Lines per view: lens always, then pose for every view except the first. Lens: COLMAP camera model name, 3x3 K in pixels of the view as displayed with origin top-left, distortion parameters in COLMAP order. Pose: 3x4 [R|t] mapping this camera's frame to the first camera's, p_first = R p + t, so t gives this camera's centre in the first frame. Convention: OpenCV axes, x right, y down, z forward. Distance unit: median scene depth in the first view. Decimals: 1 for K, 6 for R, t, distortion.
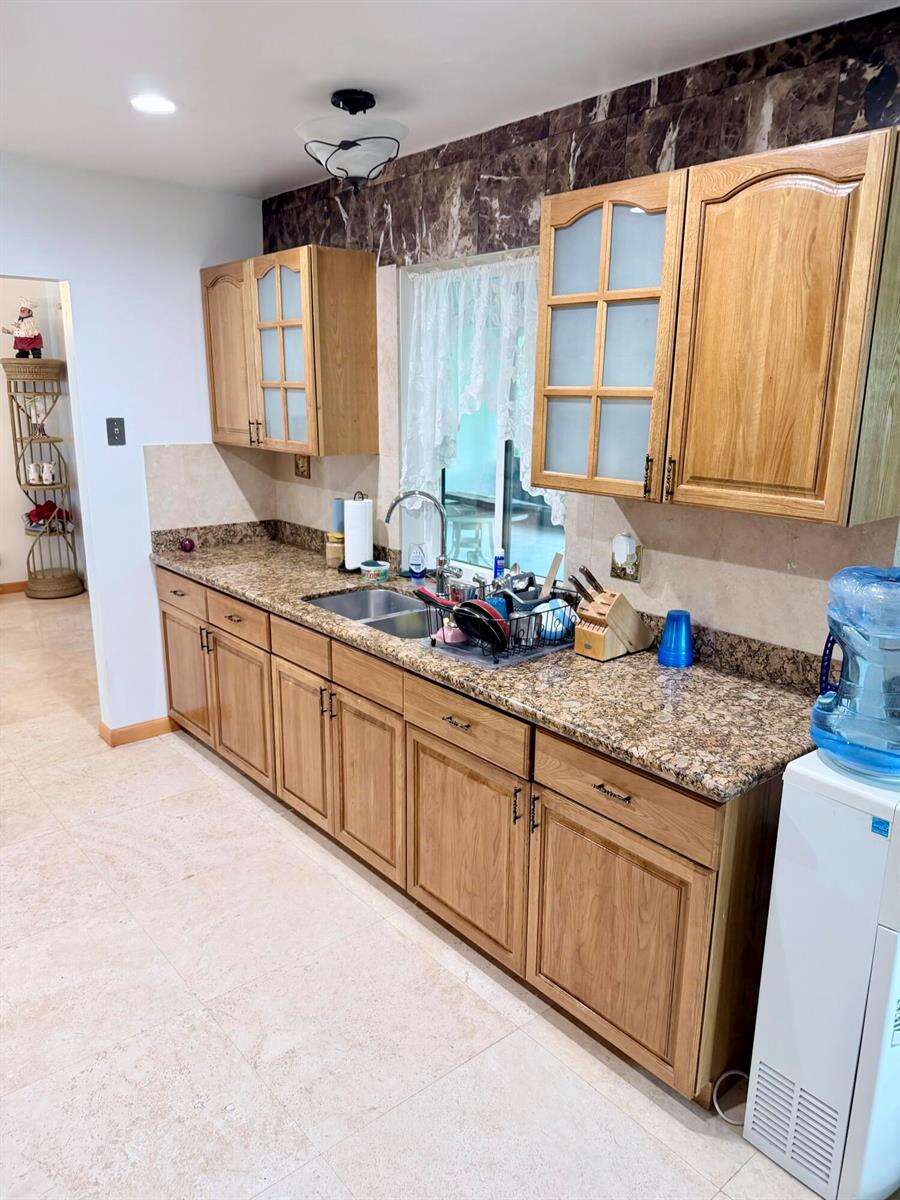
lens RADIAL K [[839.2, 0, 450.3], [0, 839.2, 602.3], [0, 0, 1]] dist [0.046427, -0.059542]
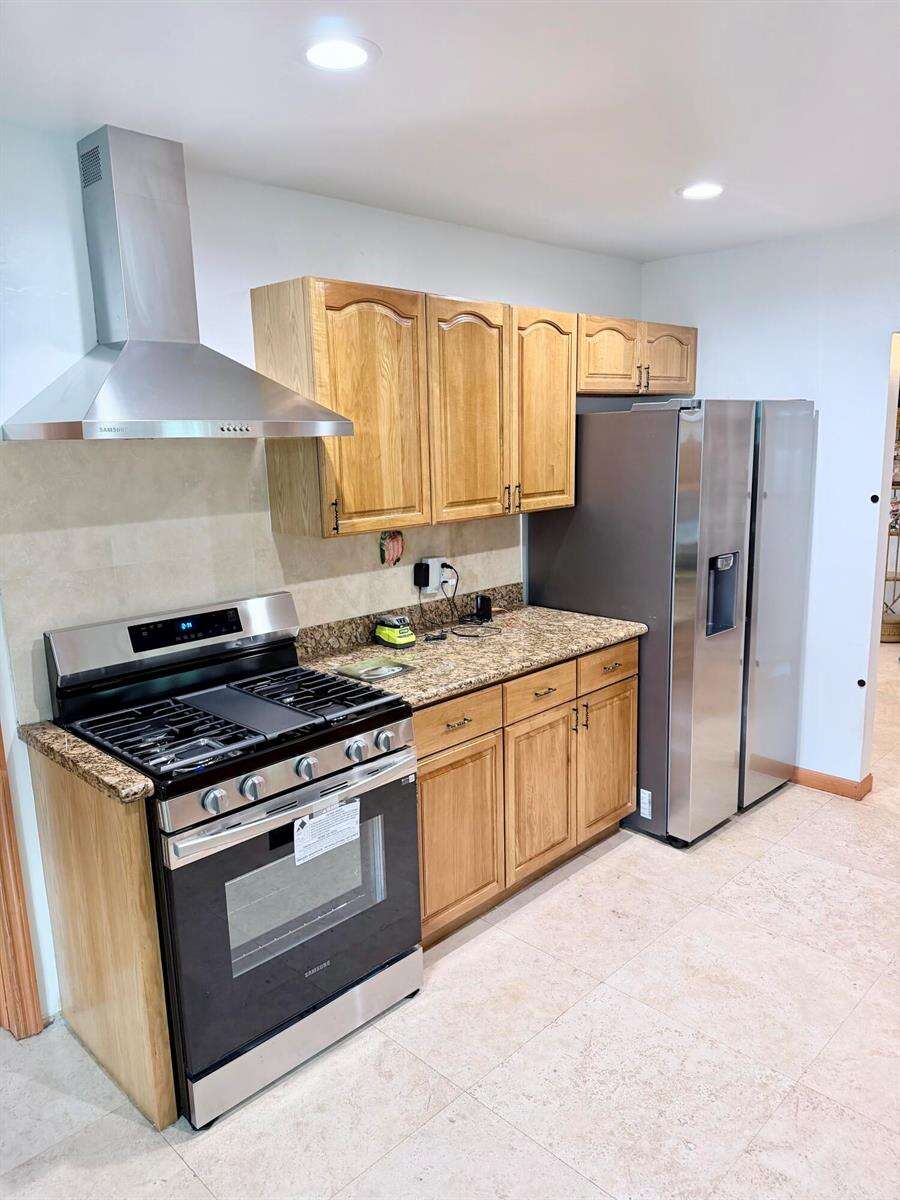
lens RADIAL K [[839.2, 0, 450.3], [0, 839.2, 602.2], [0, 0, 1]] dist [0.046427, -0.059542]
pose [[0.093178, 0.177581, -0.979685, 0.538593], [-0.222095, 0.962880, 0.153412, -0.106902], [0.970563, 0.203288, 0.129159, 0.425939]]
